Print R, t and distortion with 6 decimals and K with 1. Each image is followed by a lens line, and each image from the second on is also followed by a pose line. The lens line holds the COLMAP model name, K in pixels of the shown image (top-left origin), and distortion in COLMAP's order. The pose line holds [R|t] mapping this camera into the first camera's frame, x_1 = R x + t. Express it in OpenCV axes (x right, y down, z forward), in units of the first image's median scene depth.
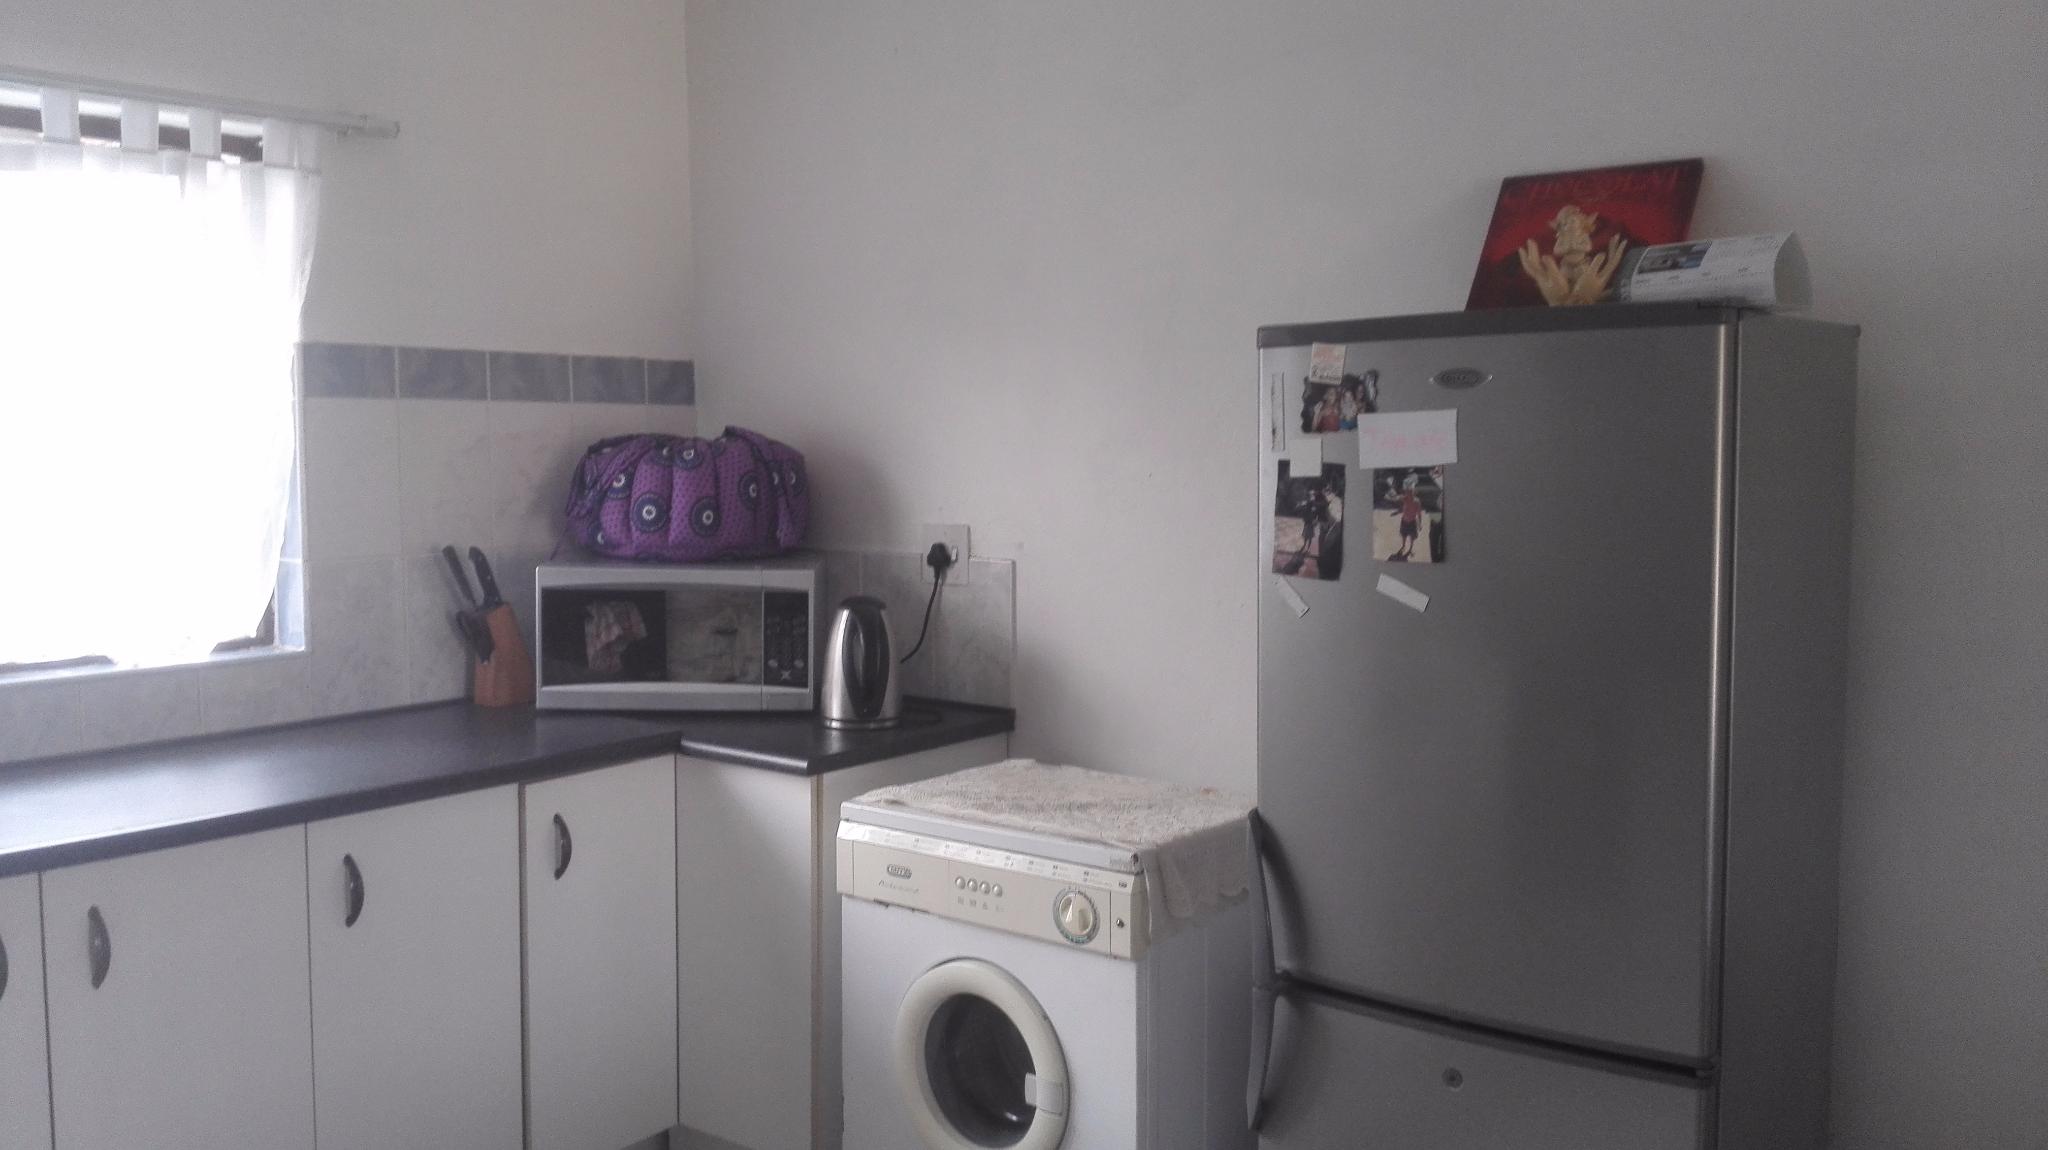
lens RADIAL K [[1671.7, 0, 1024.0], [0, 1671.7, 575.0], [0, 0, 1]] dist [0.139655, -0.309386]
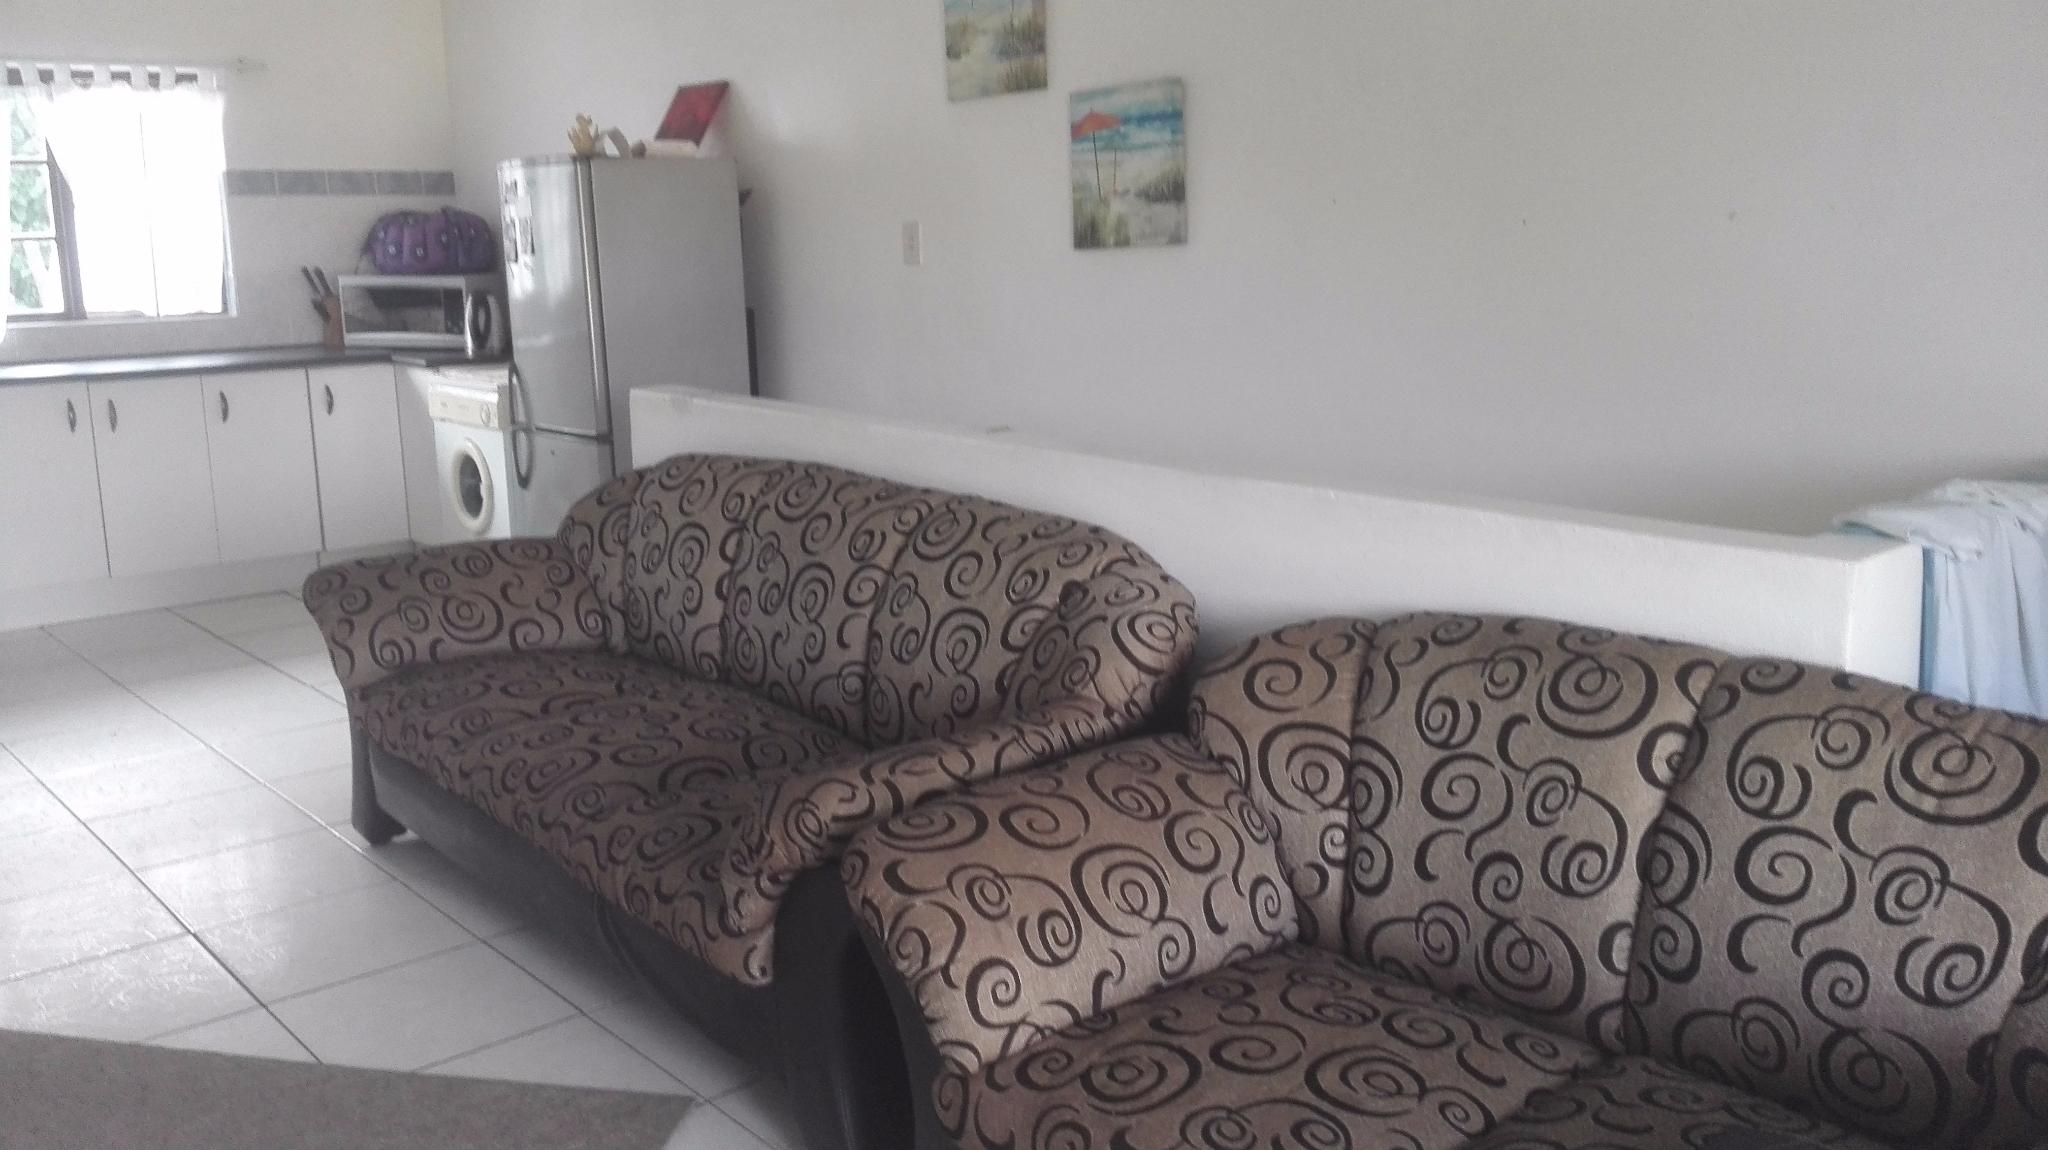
lens RADIAL K [[1680.9, 0, 1024.0], [0, 1680.9, 575.0], [0, 0, 1]] dist [0.006456, 0.003655]
pose [[0.983857, 0.019917, -0.177846, 0.922561], [0.004531, 0.990696, 0.136015, 0.081364], [0.178901, -0.134625, 0.974613, -0.935328]]
